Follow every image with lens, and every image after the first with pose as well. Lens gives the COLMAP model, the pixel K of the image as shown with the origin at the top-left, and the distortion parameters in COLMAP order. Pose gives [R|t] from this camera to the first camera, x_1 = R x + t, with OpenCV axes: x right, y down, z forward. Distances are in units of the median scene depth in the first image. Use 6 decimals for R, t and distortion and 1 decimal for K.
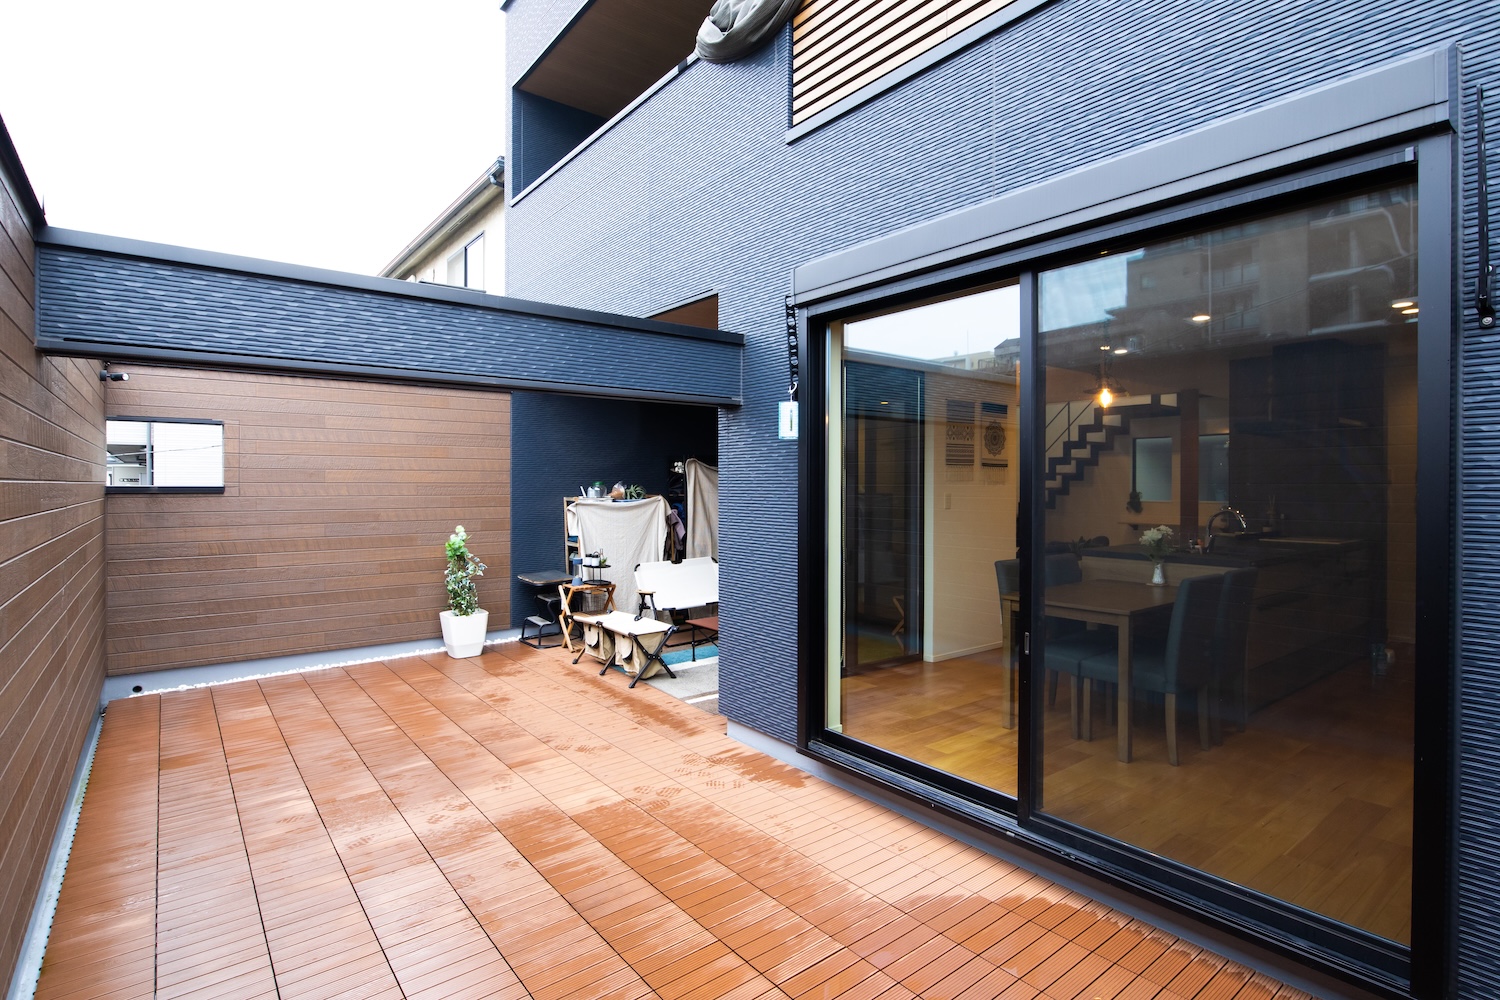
lens RADIAL K [[795.0, 0, 750.0], [0, 795.0, 500.0], [0, 0, 1]] dist [-0.001097, -0.000247]
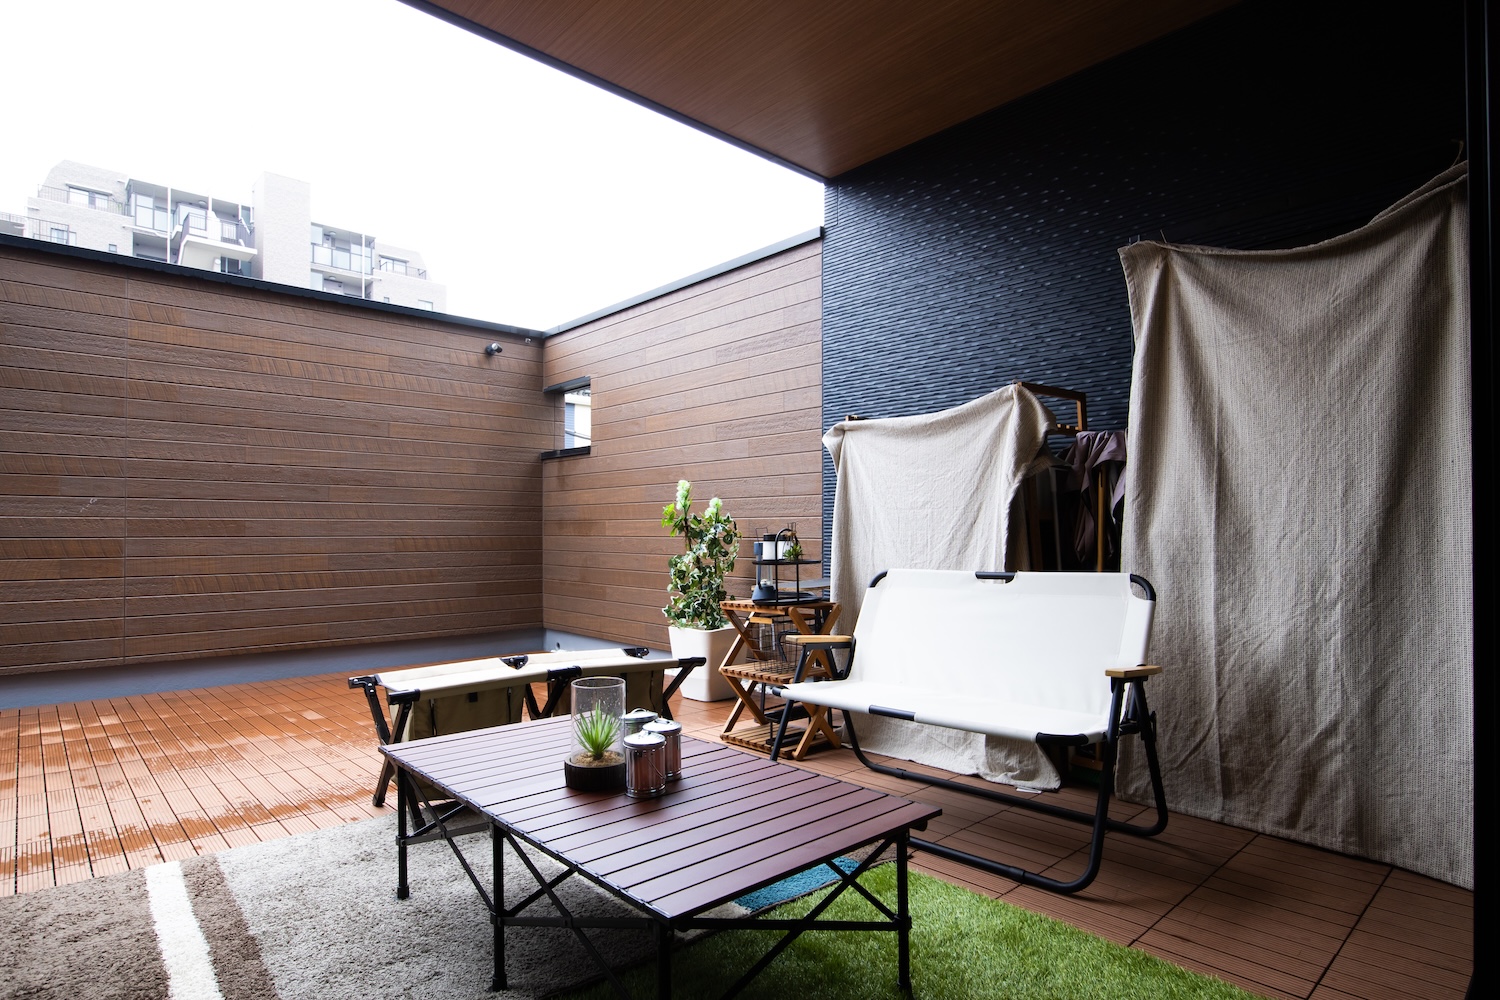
lens RADIAL K [[794.7, 0, 675.3], [0, 794.7, 517.0], [0, 0, 1]] dist [-0.003748, -0.001540]
pose [[0.062107, -0.010947, -0.998009, 0.241053], [-0.026740, 0.999563, -0.012628, 0.066821], [0.997711, 0.027471, 0.061787, 0.930272]]
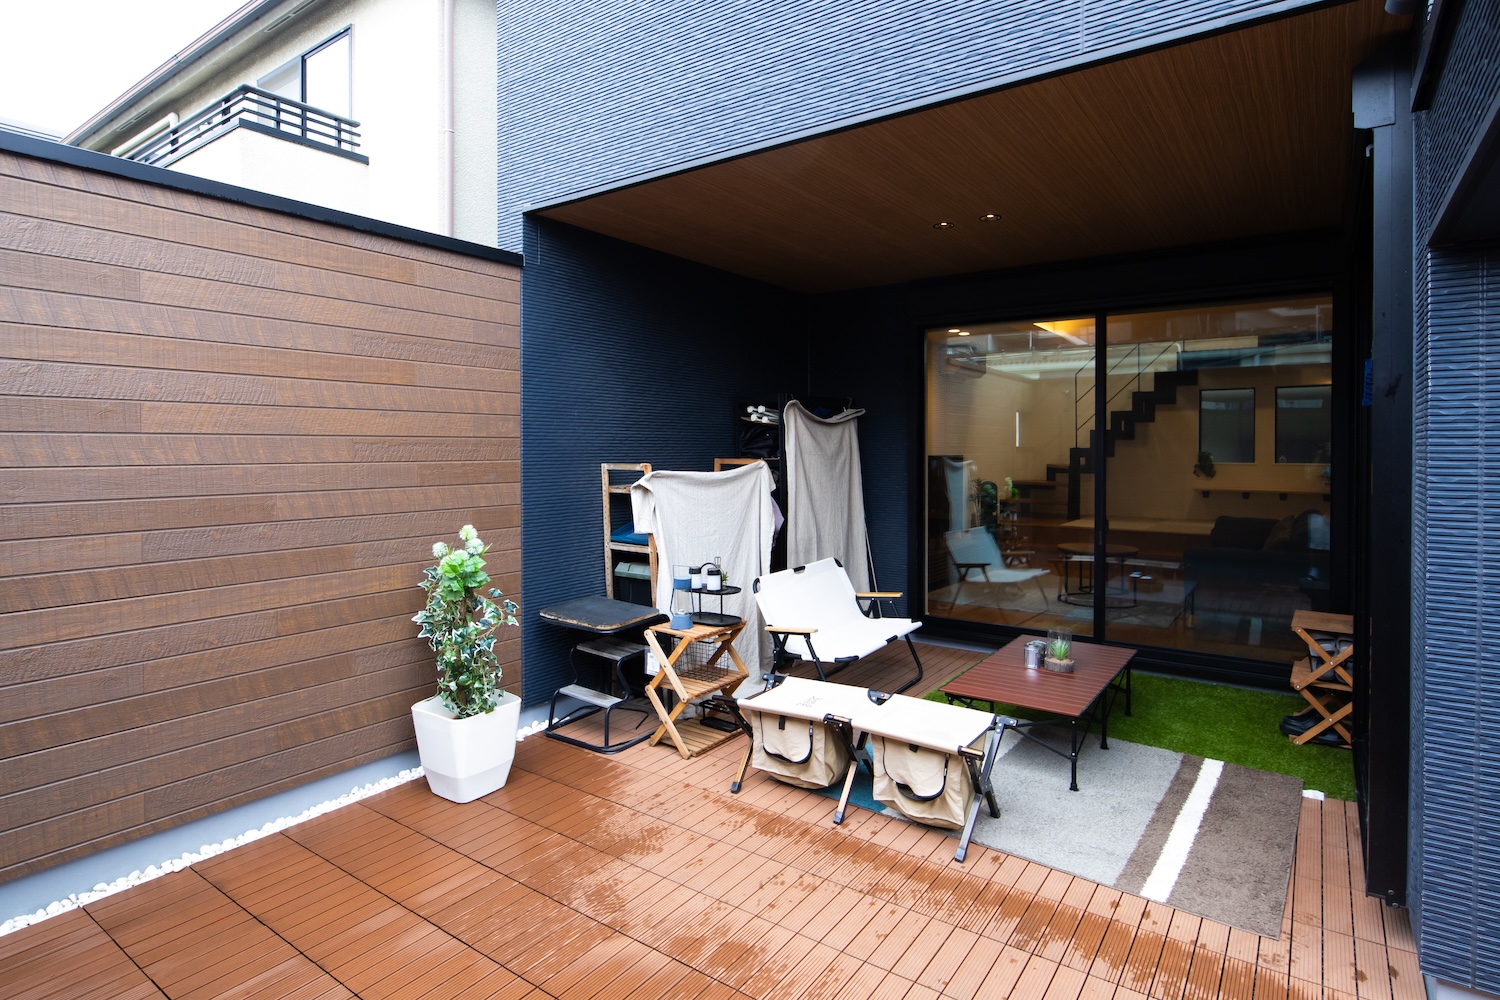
lens RADIAL K [[792.7, 0, 750.5], [0, 792.7, 468.0], [0, 0, 1]] dist [-0.003372, -0.001199]
pose [[0.950690, -0.008550, 0.310024, -0.341966], [0.006868, 0.999955, 0.006516, -0.003860], [-0.310066, -0.004065, 0.950706, 0.482086]]
